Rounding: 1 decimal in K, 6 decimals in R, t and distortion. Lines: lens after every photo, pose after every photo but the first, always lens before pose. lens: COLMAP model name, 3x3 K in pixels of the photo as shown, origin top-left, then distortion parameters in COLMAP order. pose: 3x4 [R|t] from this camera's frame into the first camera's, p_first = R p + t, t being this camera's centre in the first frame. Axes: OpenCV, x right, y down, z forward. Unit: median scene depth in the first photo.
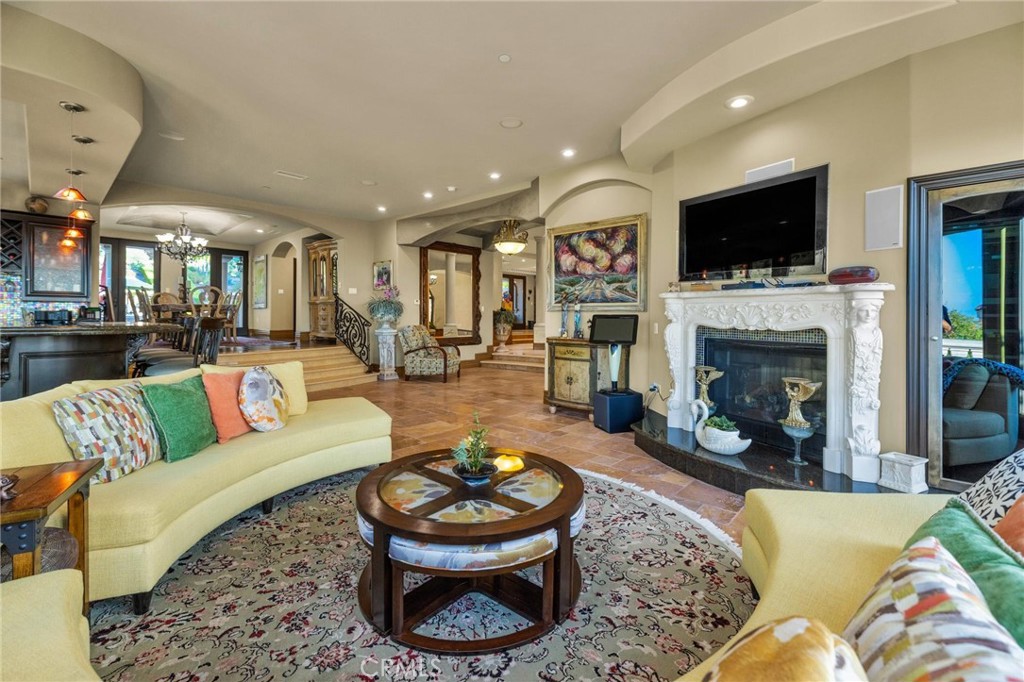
lens RADIAL K [[437.4, 0, 505.3], [0, 437.4, 315.9], [0, 0, 1]] dist [0.001683, 0.000305]
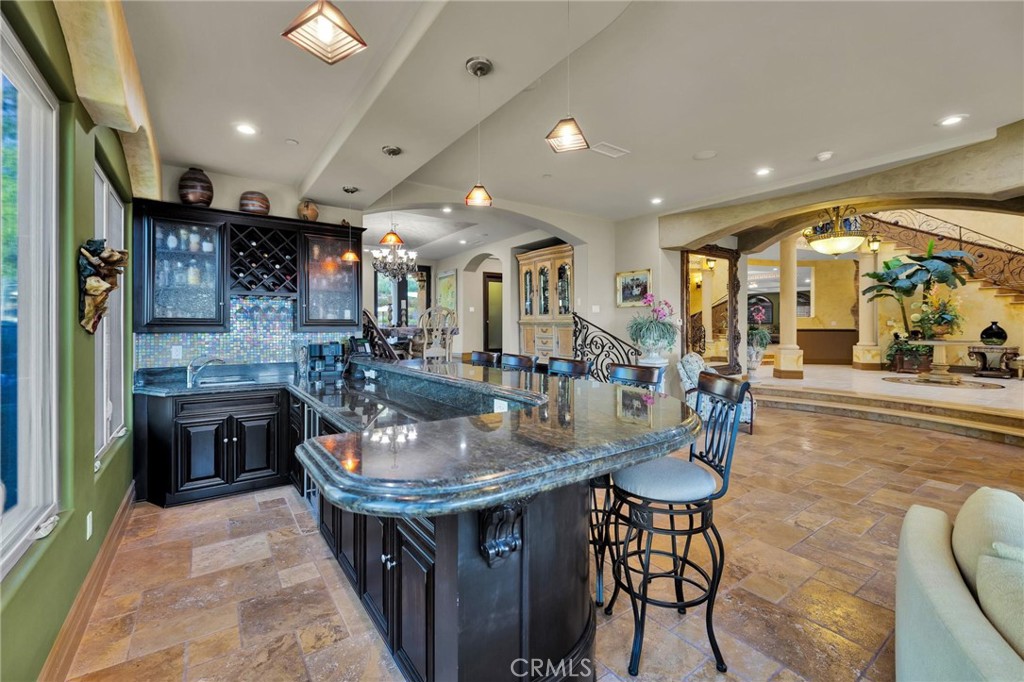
lens RADIAL K [[437.4, 0, 513.5], [0, 437.4, 334.3], [0, 0, 1]] dist [0.001683, 0.000305]
pose [[0.977930, -0.003292, -0.208905, -0.343314], [0.006622, 0.999862, 0.015240, -0.025001], [0.208826, -0.016287, 0.977817, 0.190453]]
